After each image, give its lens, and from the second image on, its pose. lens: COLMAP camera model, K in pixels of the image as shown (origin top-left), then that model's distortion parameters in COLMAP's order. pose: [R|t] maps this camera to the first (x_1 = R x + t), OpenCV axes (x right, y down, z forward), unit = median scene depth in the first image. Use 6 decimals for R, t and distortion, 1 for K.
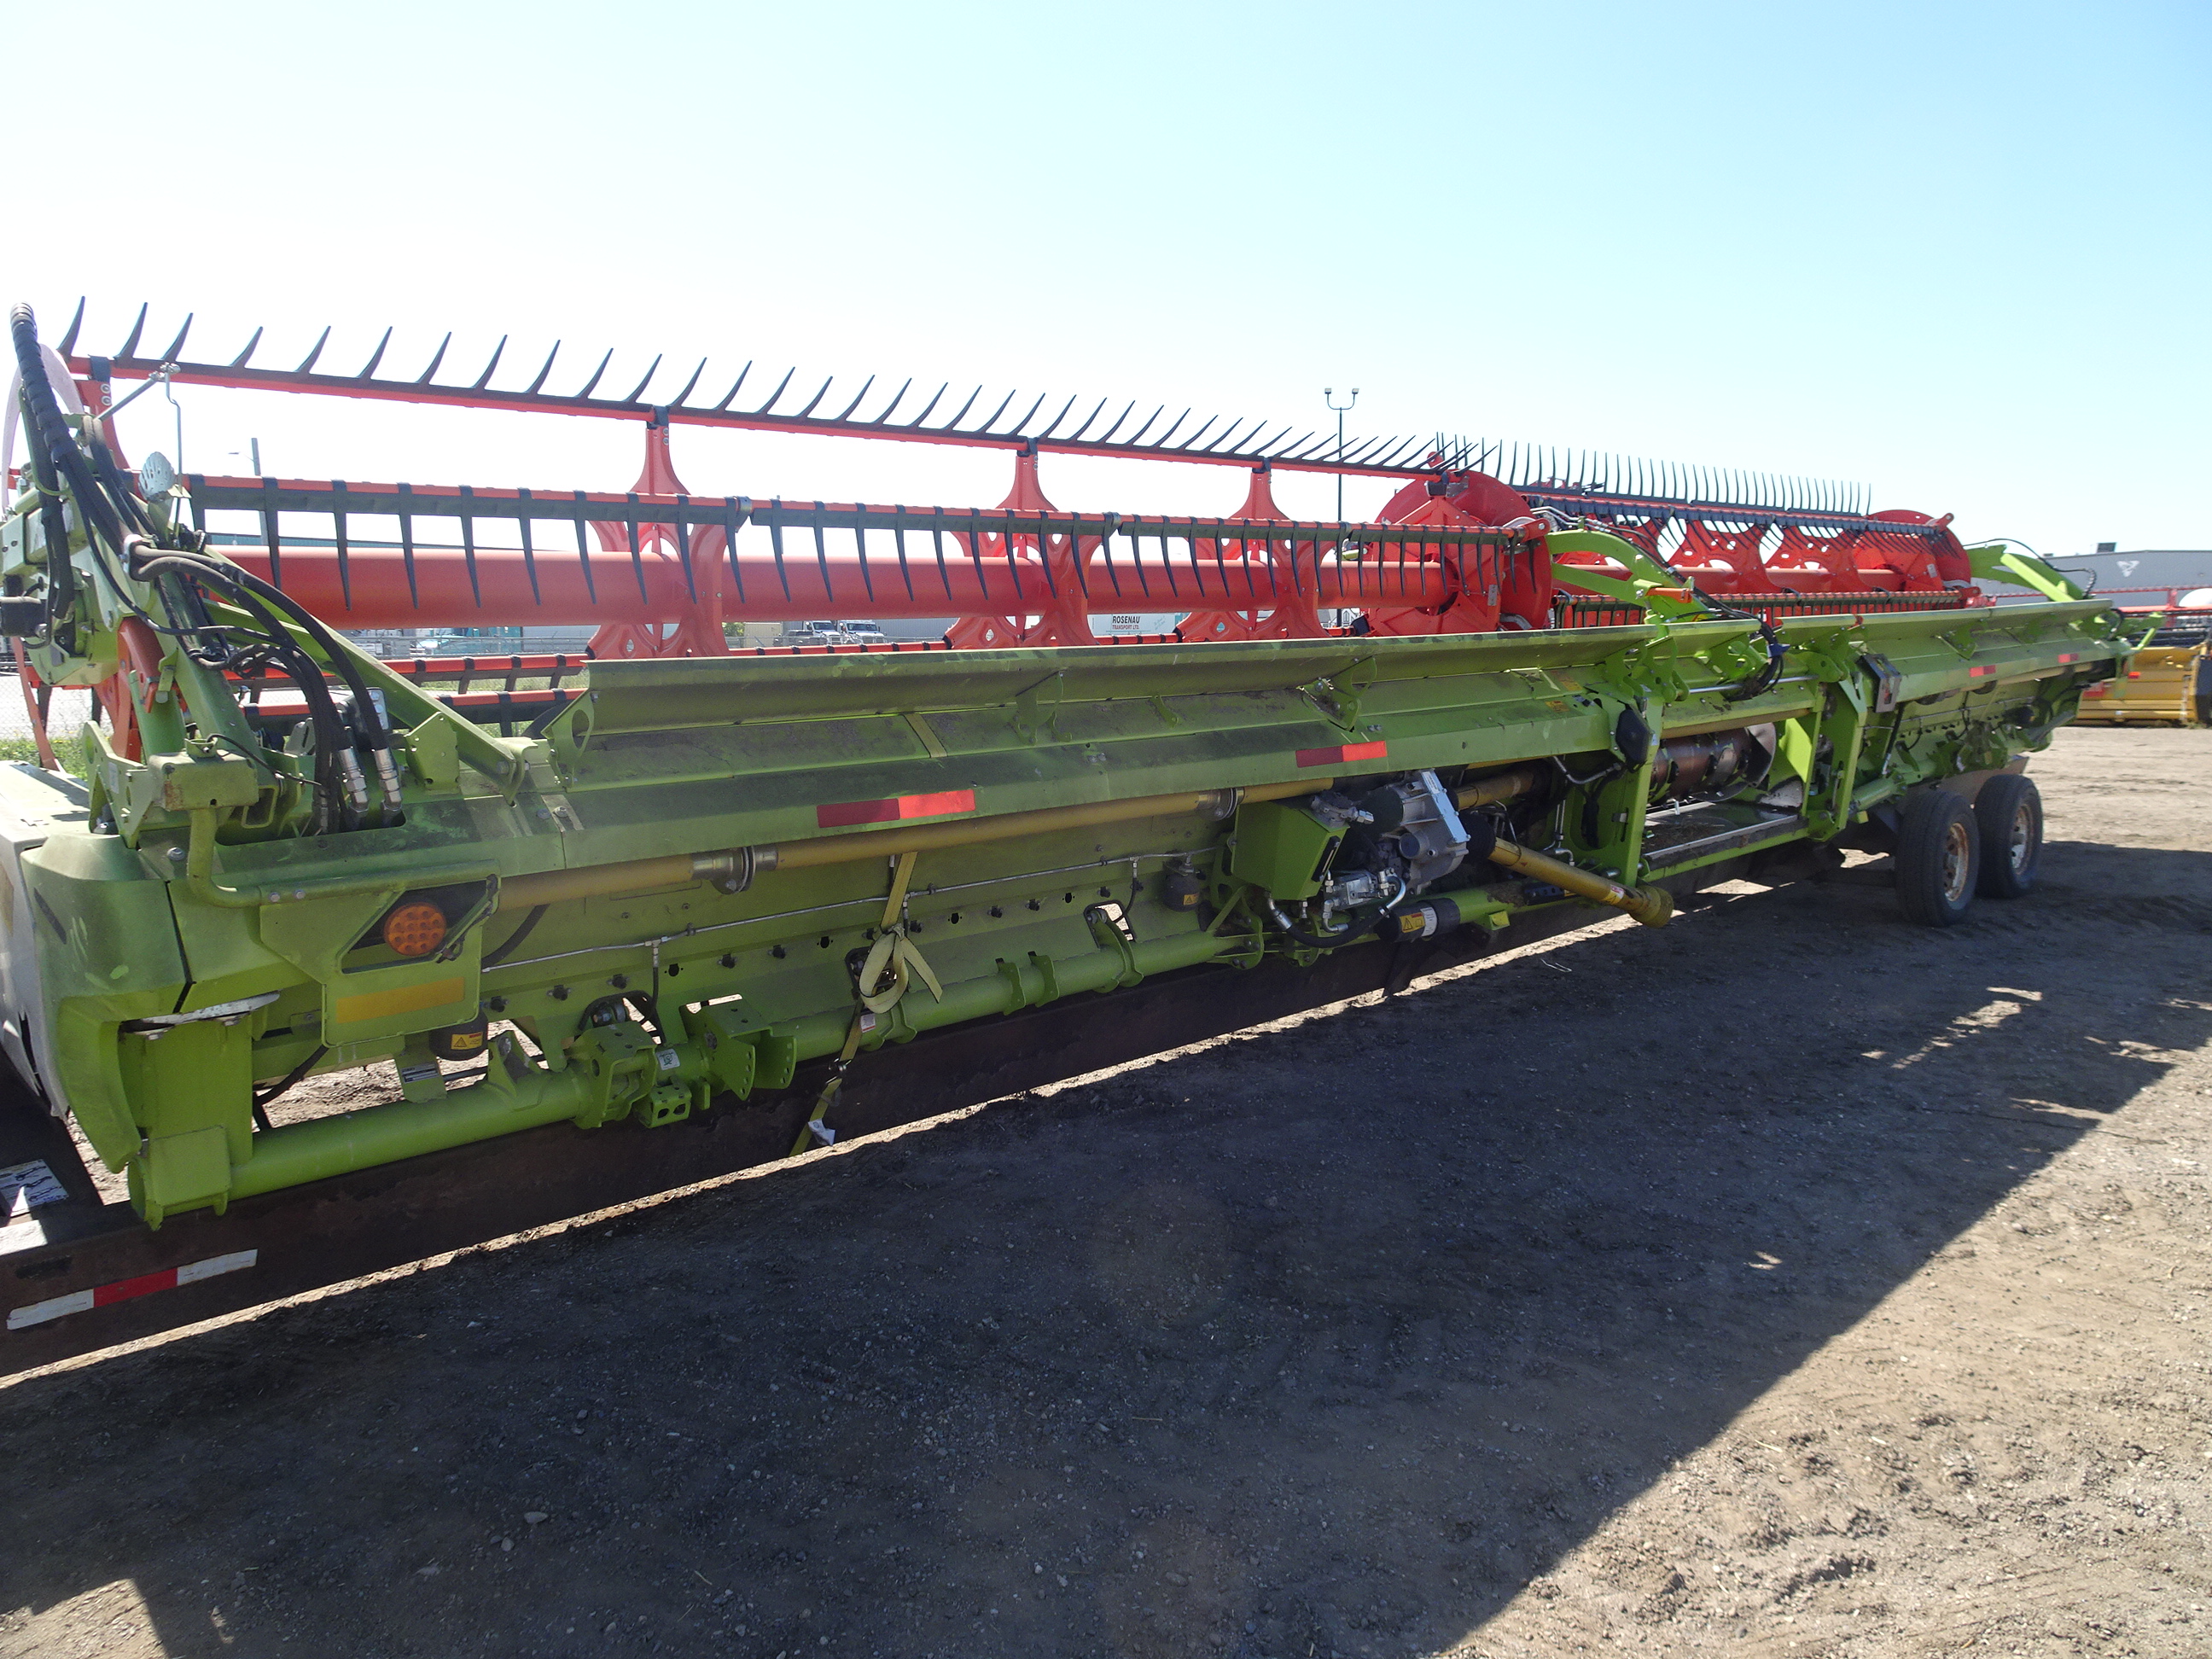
lens RADIAL K [[1621.0, 0, 1106.0], [0, 1621.0, 829.5], [0, 0, 1]] dist [0.008459, 0.007605]
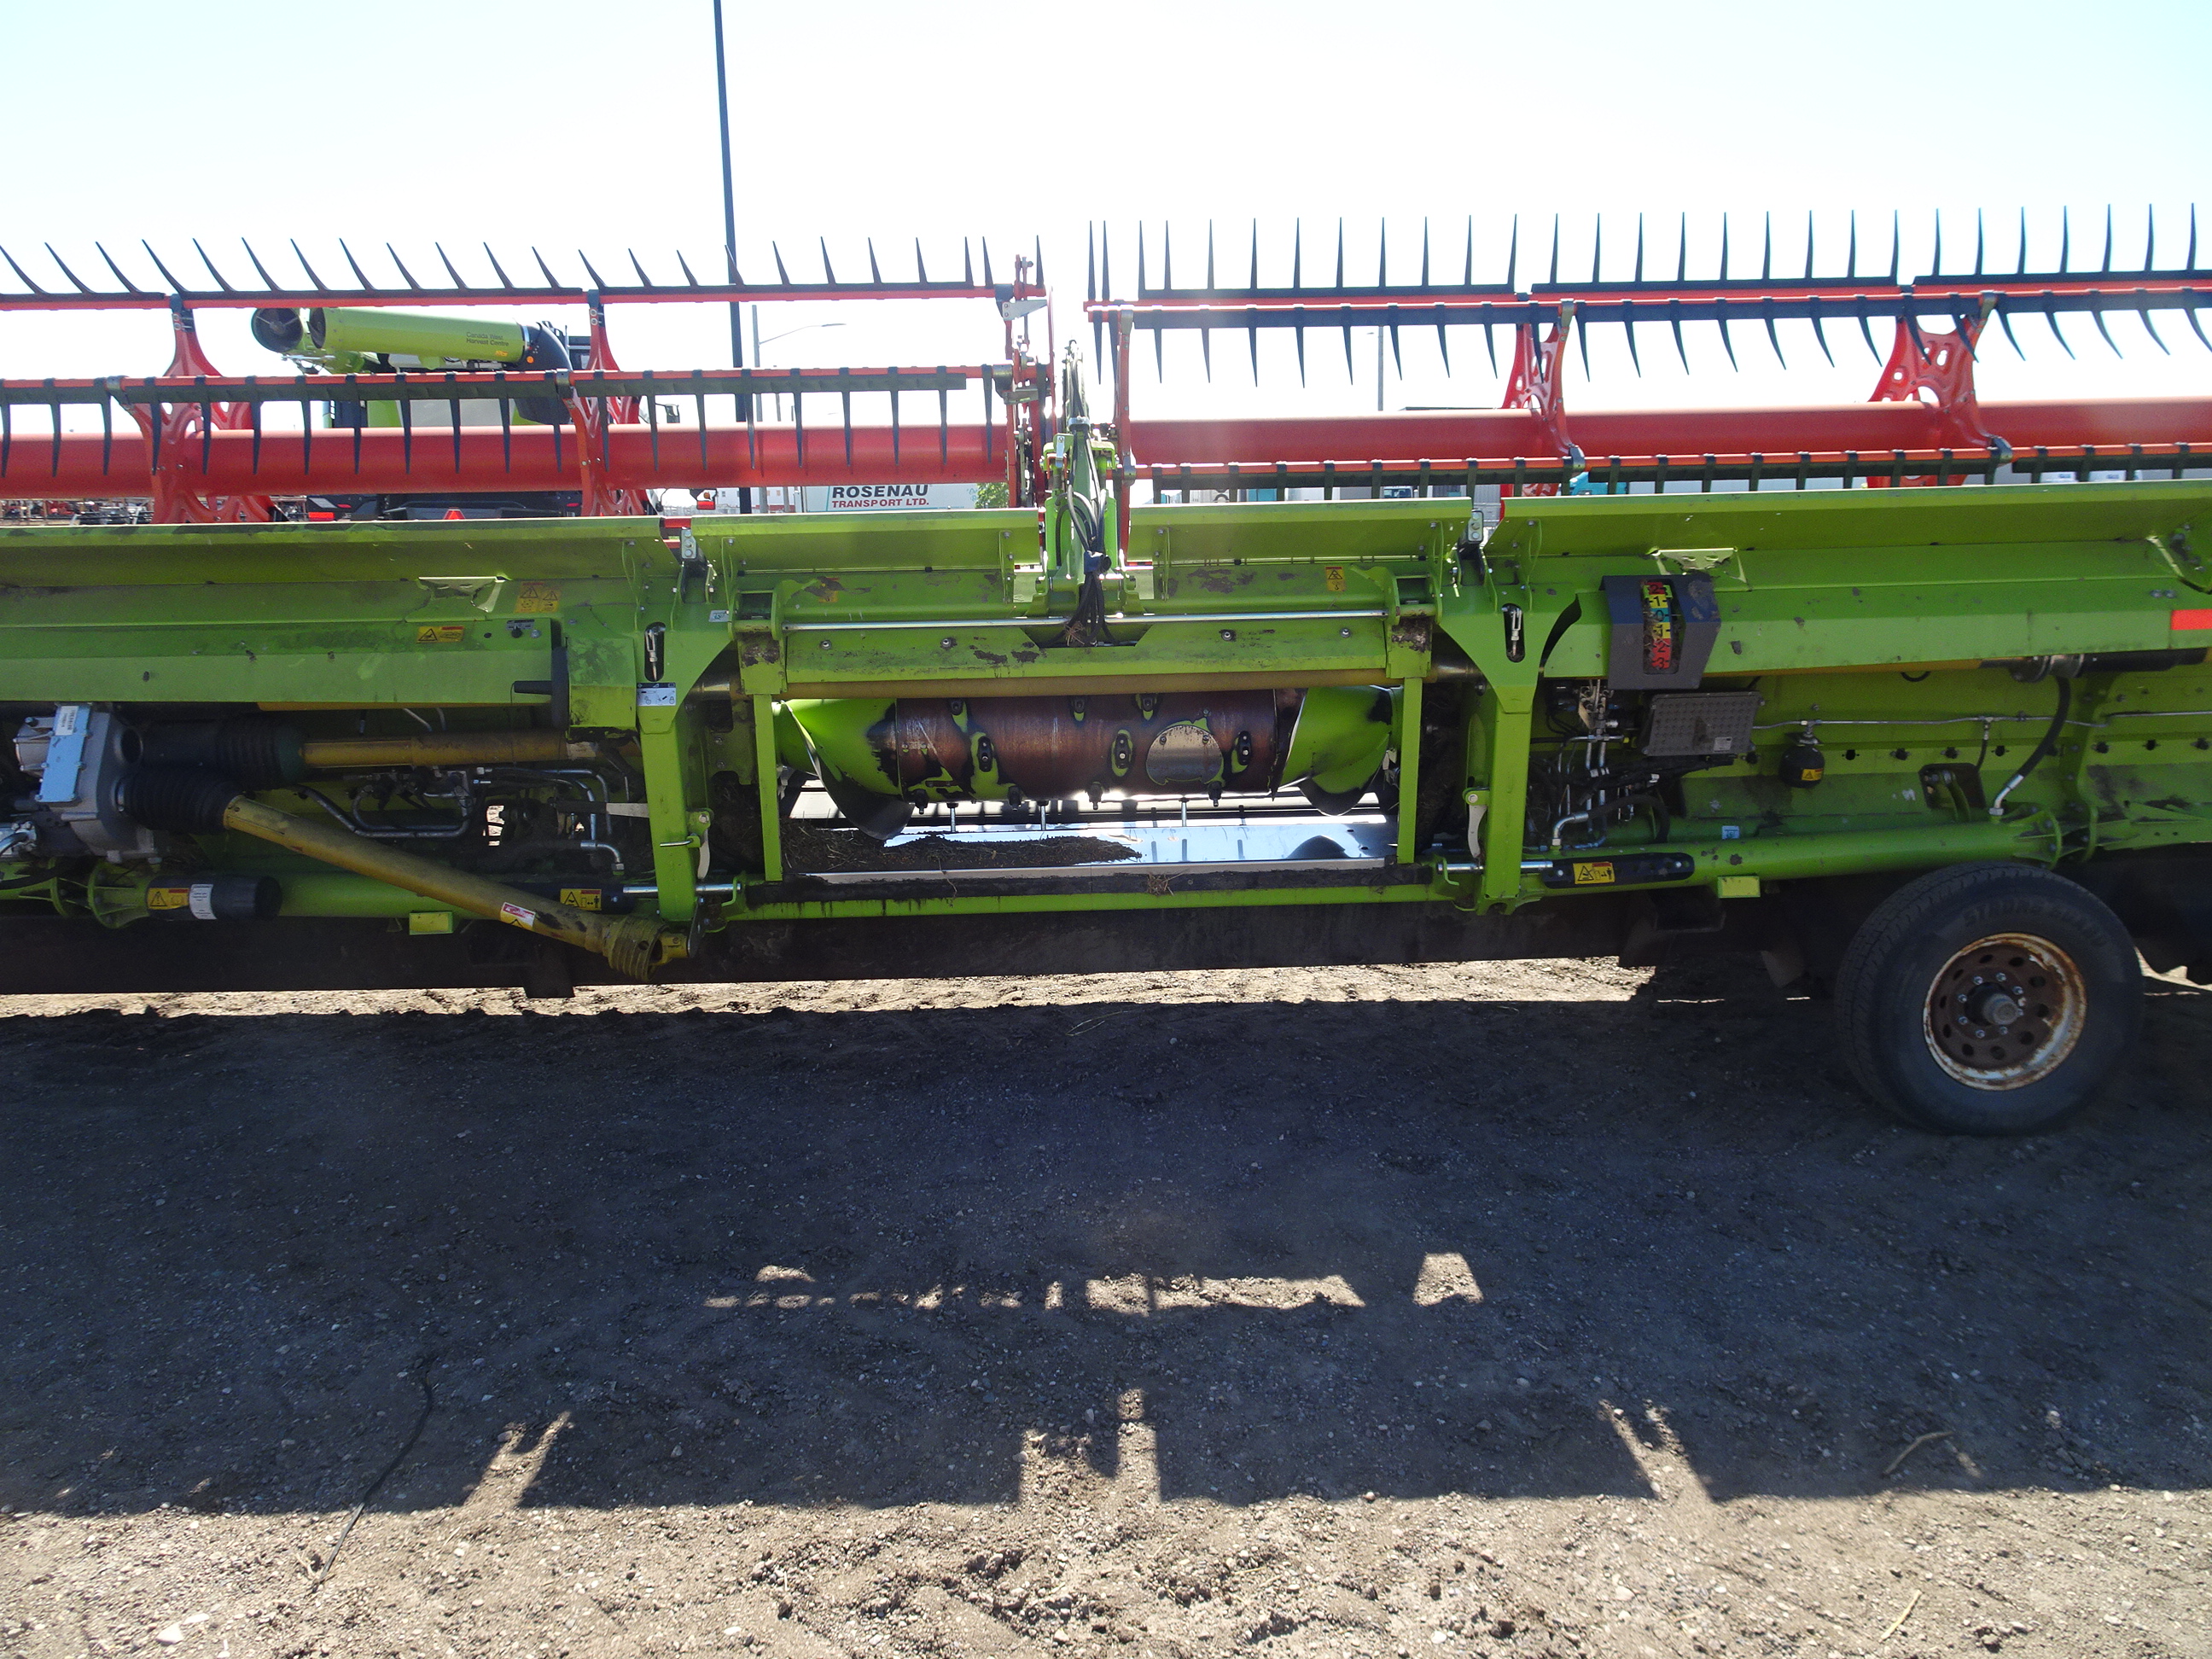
lens RADIAL K [[1621.0, 0, 1106.0], [0, 1621.0, 829.5], [0, 0, 1]] dist [0.008459, 0.007605]
pose [[0.713367, 0.146048, -0.685403, 0.923869], [-0.088513, 0.988988, 0.118612, -0.096036], [0.695178, -0.023947, 0.718439, 0.667913]]
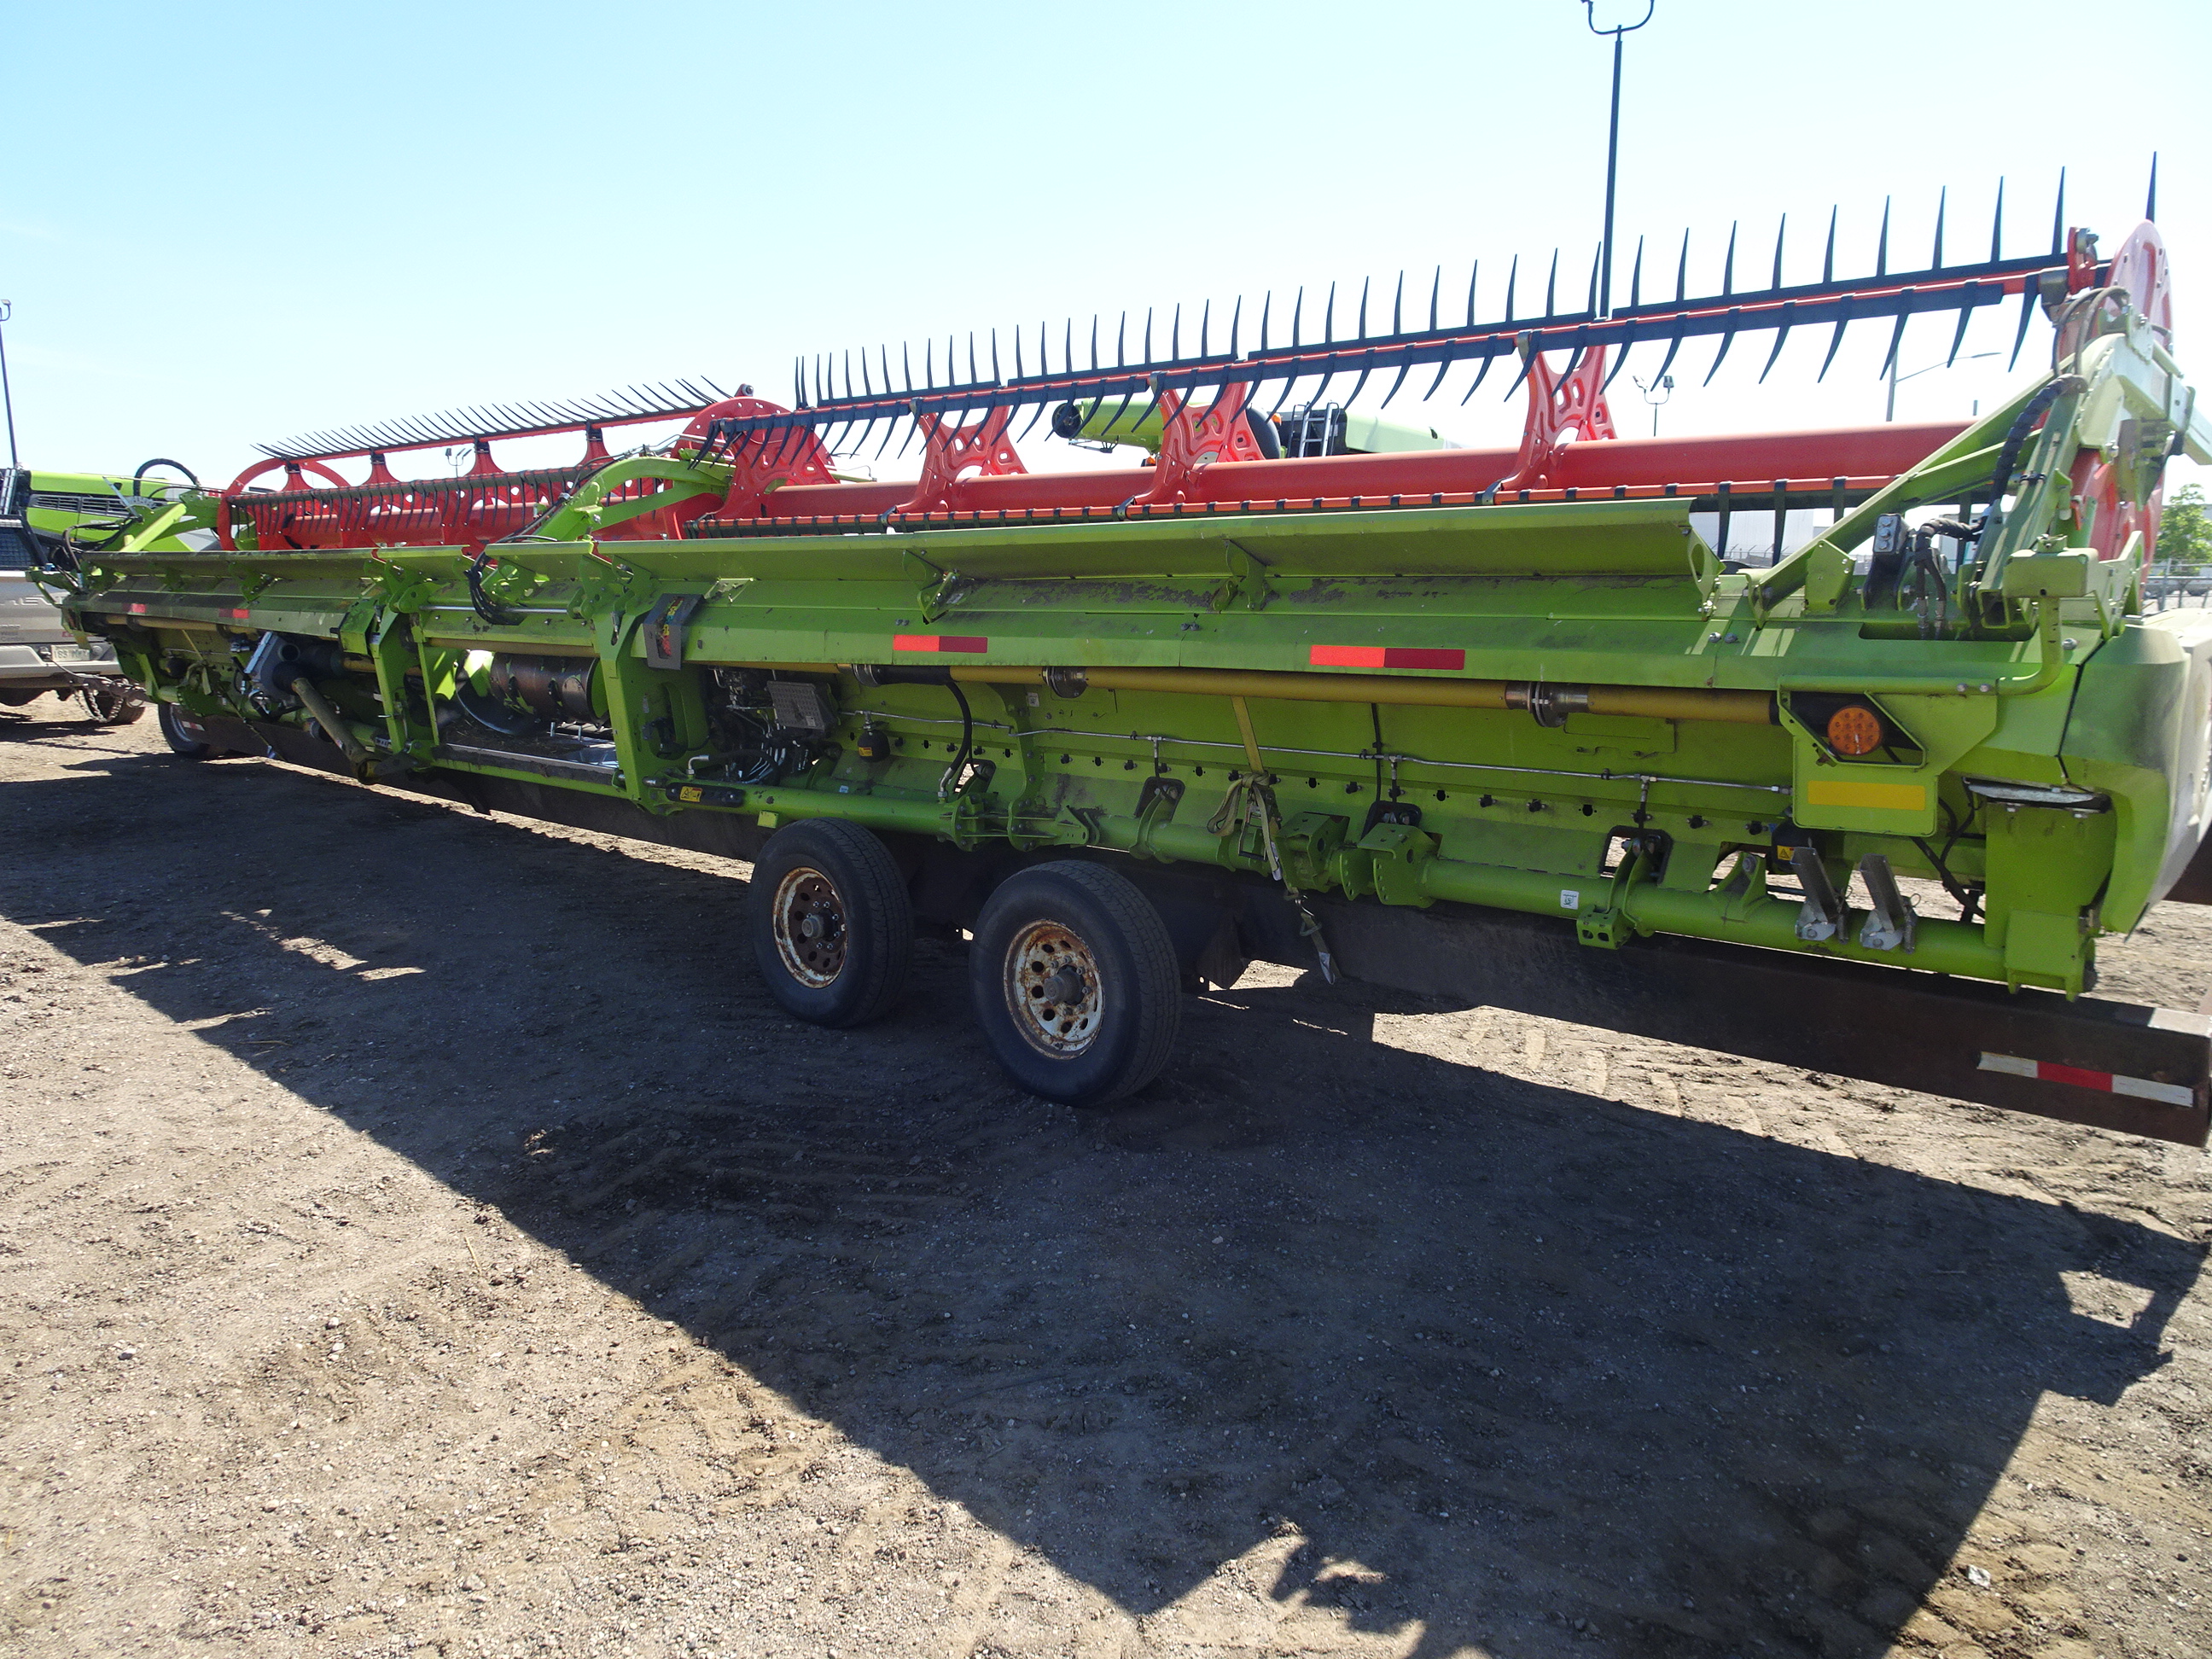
lens RADIAL K [[1747.9, 0, 1106.0], [0, 1747.9, 829.5], [0, 0, 1]] dist [0.001128, -0.002850]
pose [[-0.022170, 0.195115, -0.980530, 1.683255], [-0.105578, 0.974830, 0.196368, -0.238320], [0.994164, 0.107876, -0.001012, 1.536120]]
